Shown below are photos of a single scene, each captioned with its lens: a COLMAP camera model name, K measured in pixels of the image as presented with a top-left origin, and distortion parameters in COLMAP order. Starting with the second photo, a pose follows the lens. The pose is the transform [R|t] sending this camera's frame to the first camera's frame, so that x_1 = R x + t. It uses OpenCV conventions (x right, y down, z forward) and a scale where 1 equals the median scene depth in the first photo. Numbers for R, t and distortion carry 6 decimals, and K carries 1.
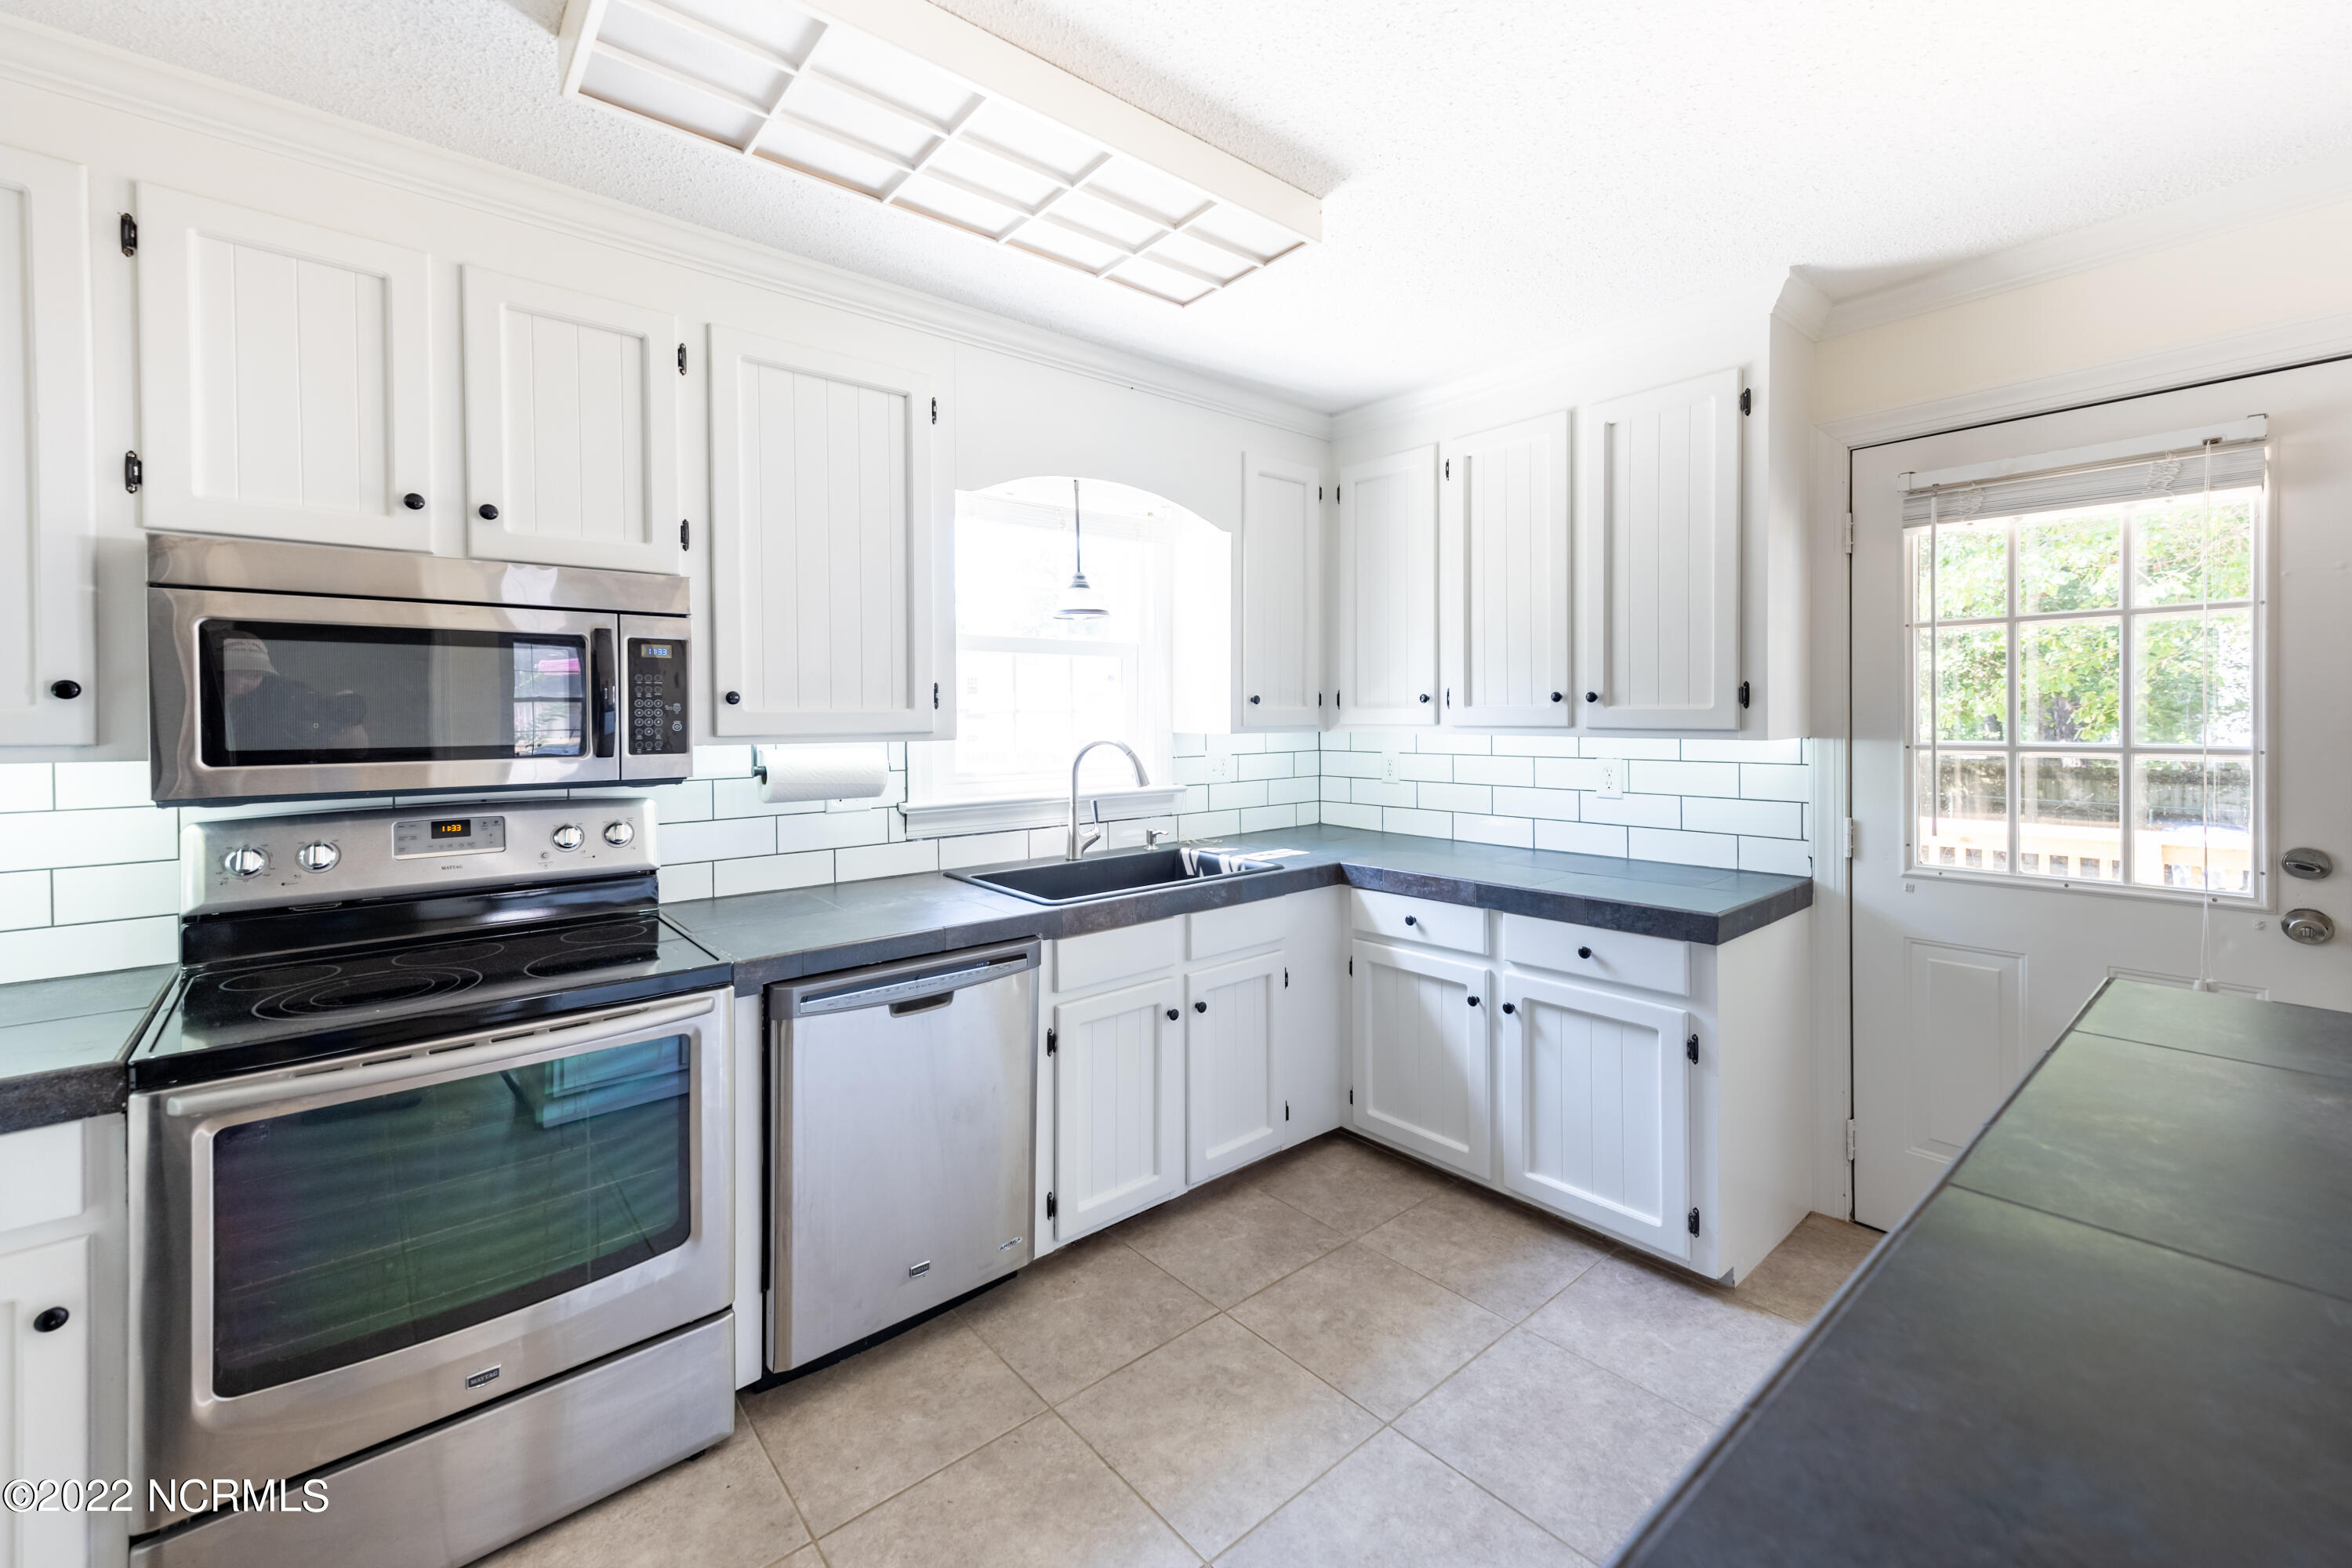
lens RADIAL K [[963.5, 0, 1174.4], [0, 963.5, 719.2], [0, 0, 1]] dist [0.014115, 0.000094]
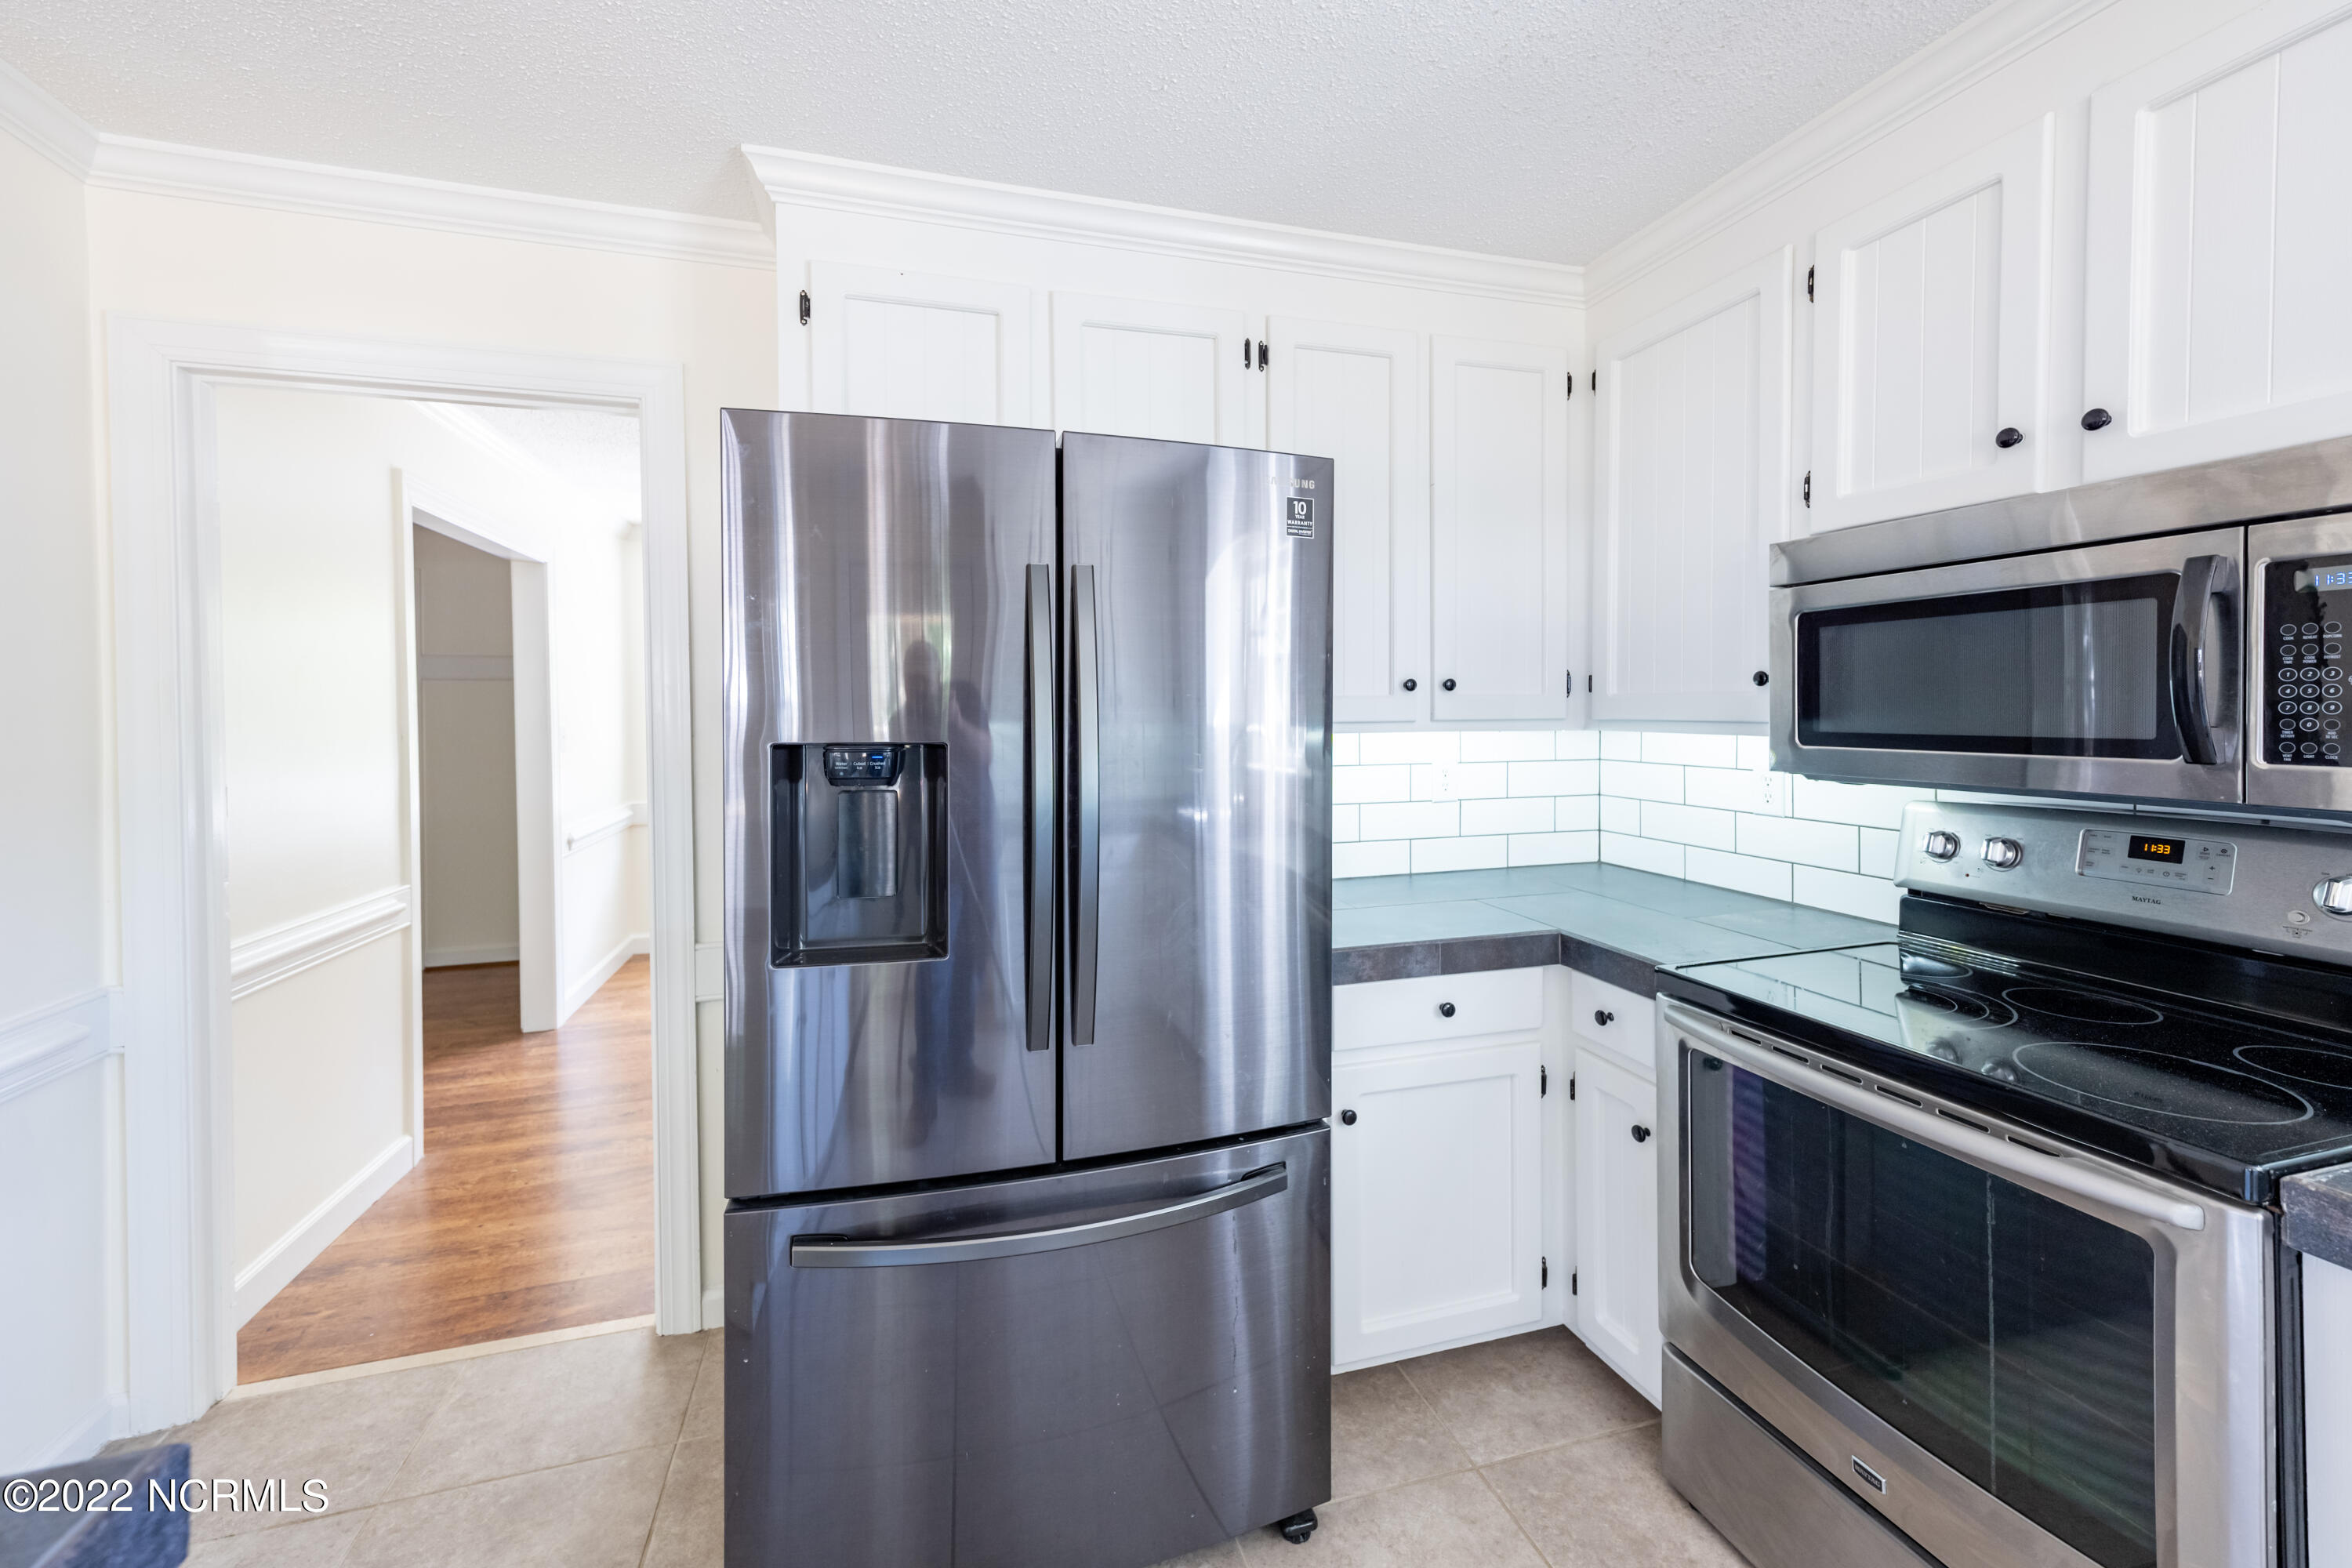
lens RADIAL K [[963.5, 0, 1181.0], [0, 963.5, 722.9], [0, 0, 1]] dist [0.014115, 0.000094]
pose [[-0.395291, 0.021801, -0.918297, 0.225100], [0.001091, 0.999729, 0.023265, -0.001744], [0.918555, 0.008194, -0.395208, 0.591870]]
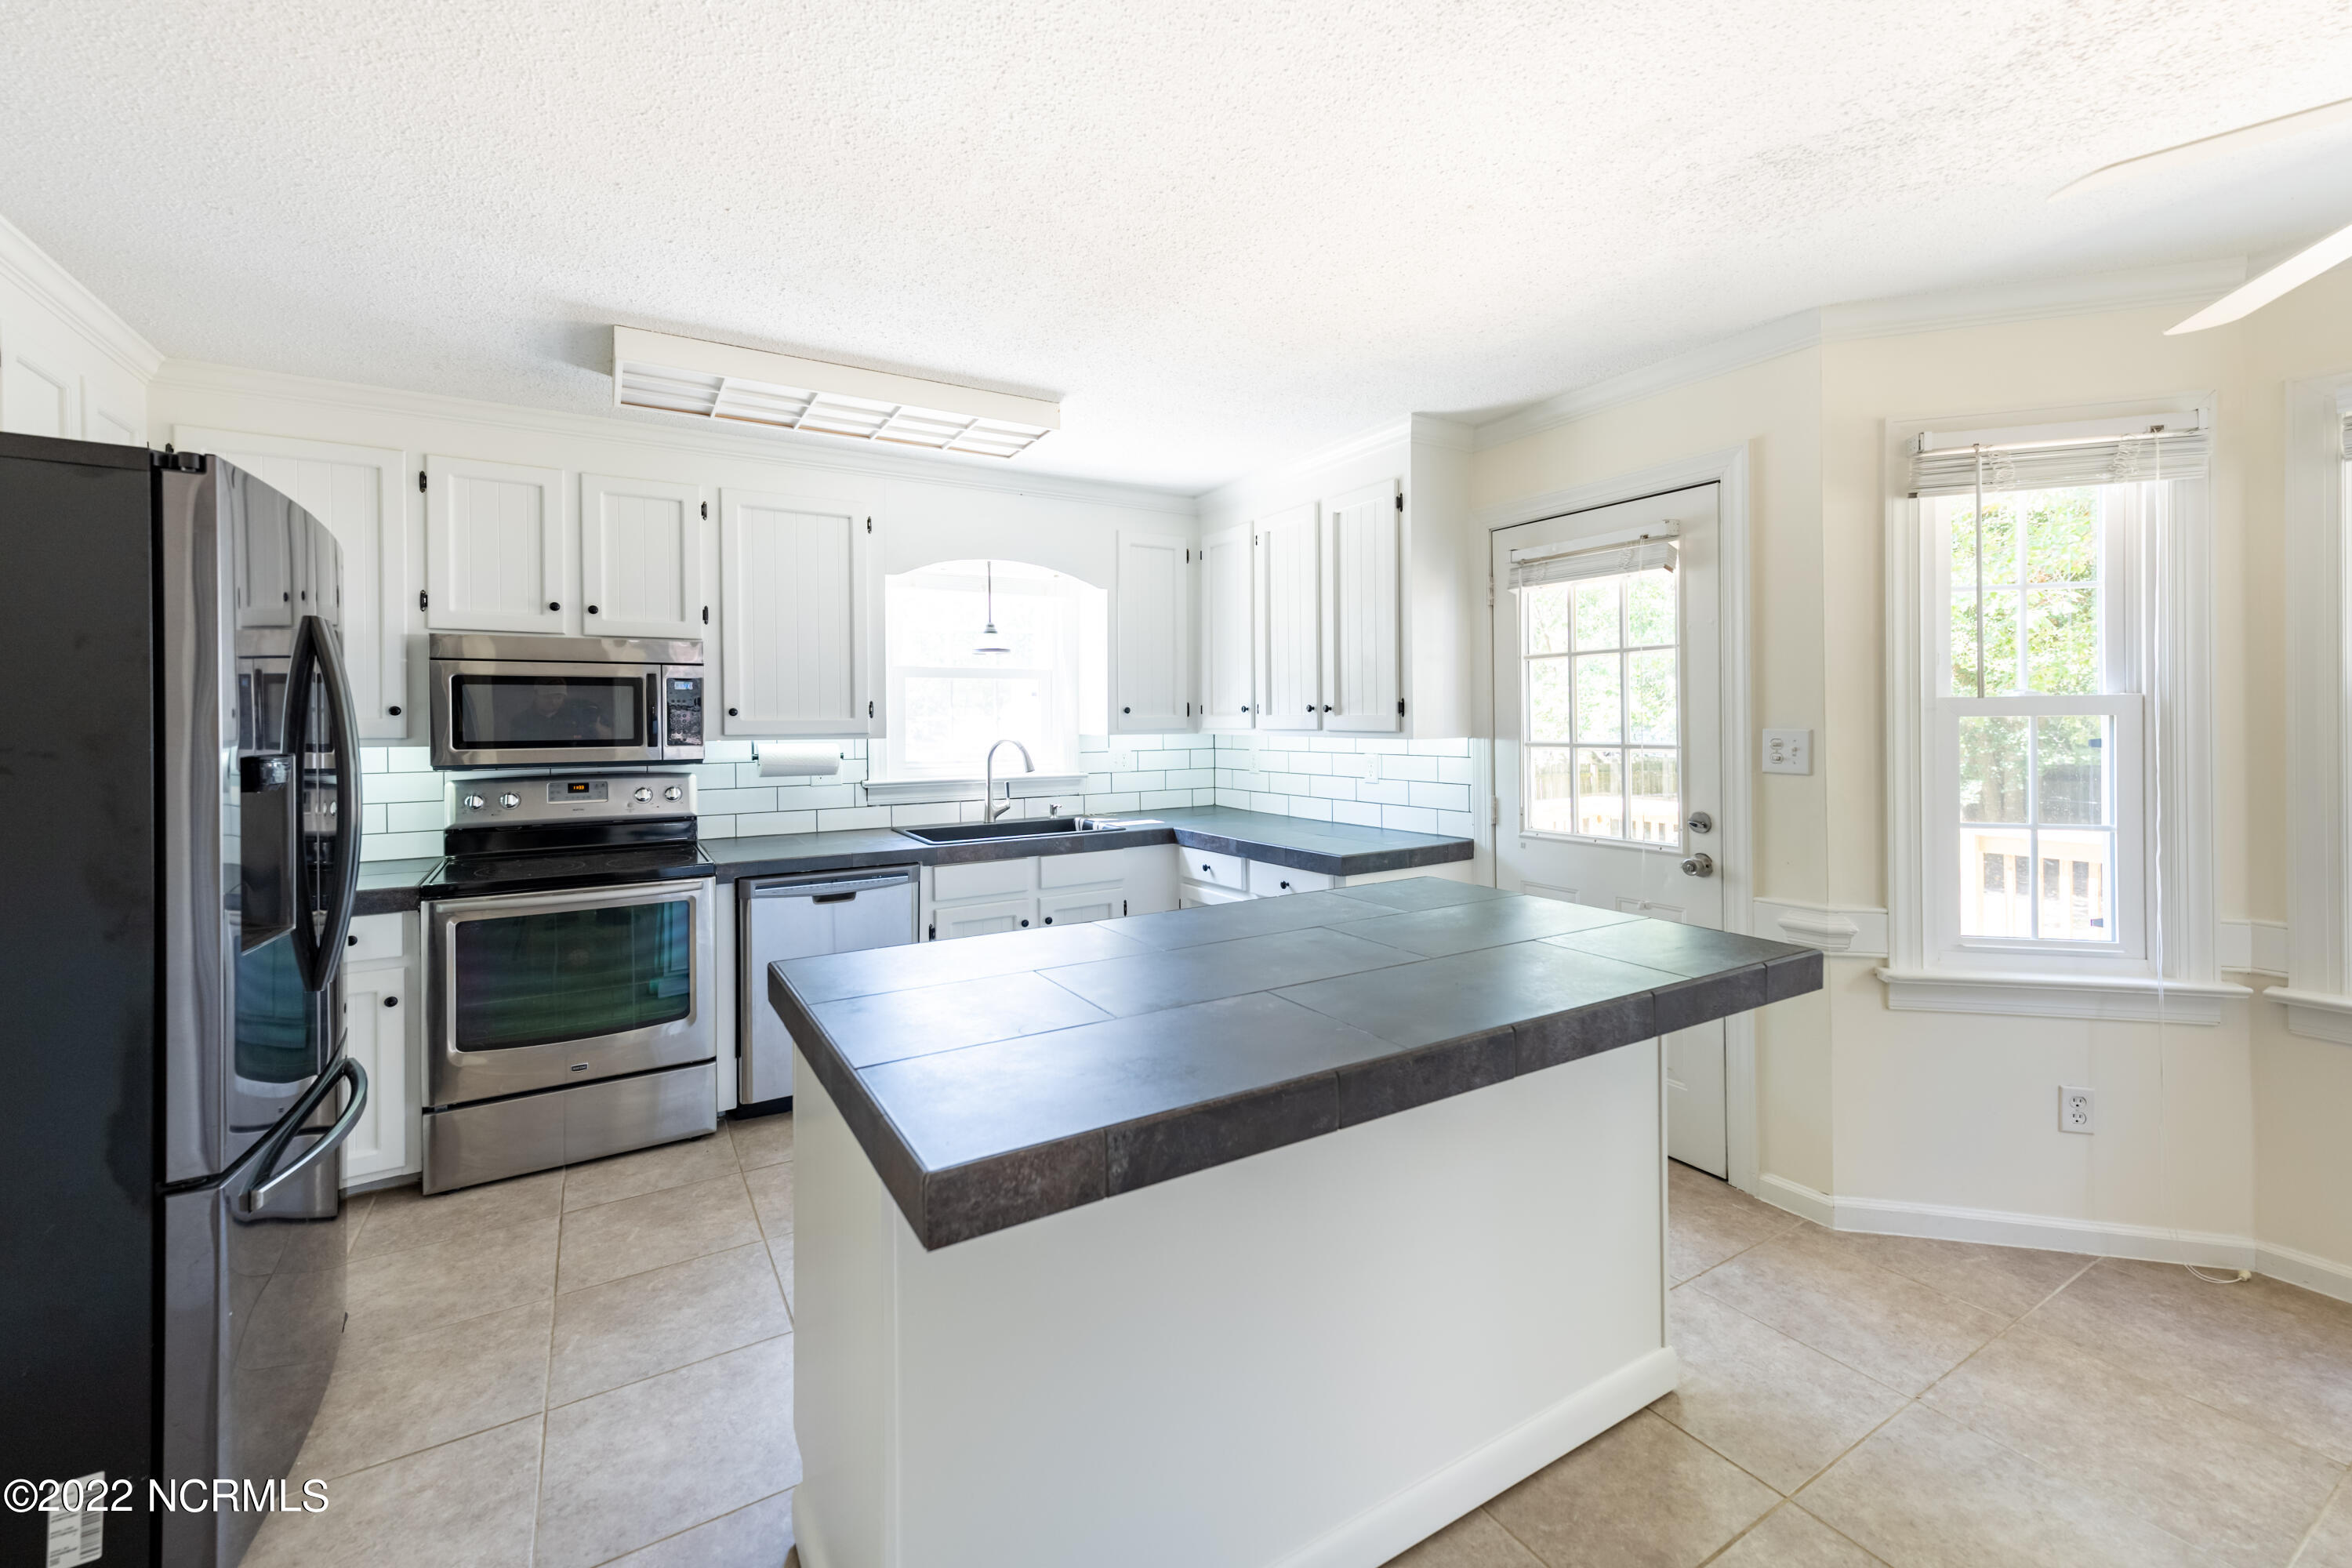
lens RADIAL K [[963.5, 0, 1176.2], [0, 963.5, 718.8], [0, 0, 1]] dist [0.014115, 0.000094]
pose [[0.987562, -0.001324, -0.157223, 0.572889], [0.000520, 0.999987, -0.005158, -0.001776], [0.157228, 0.005012, 0.987550, -0.535702]]
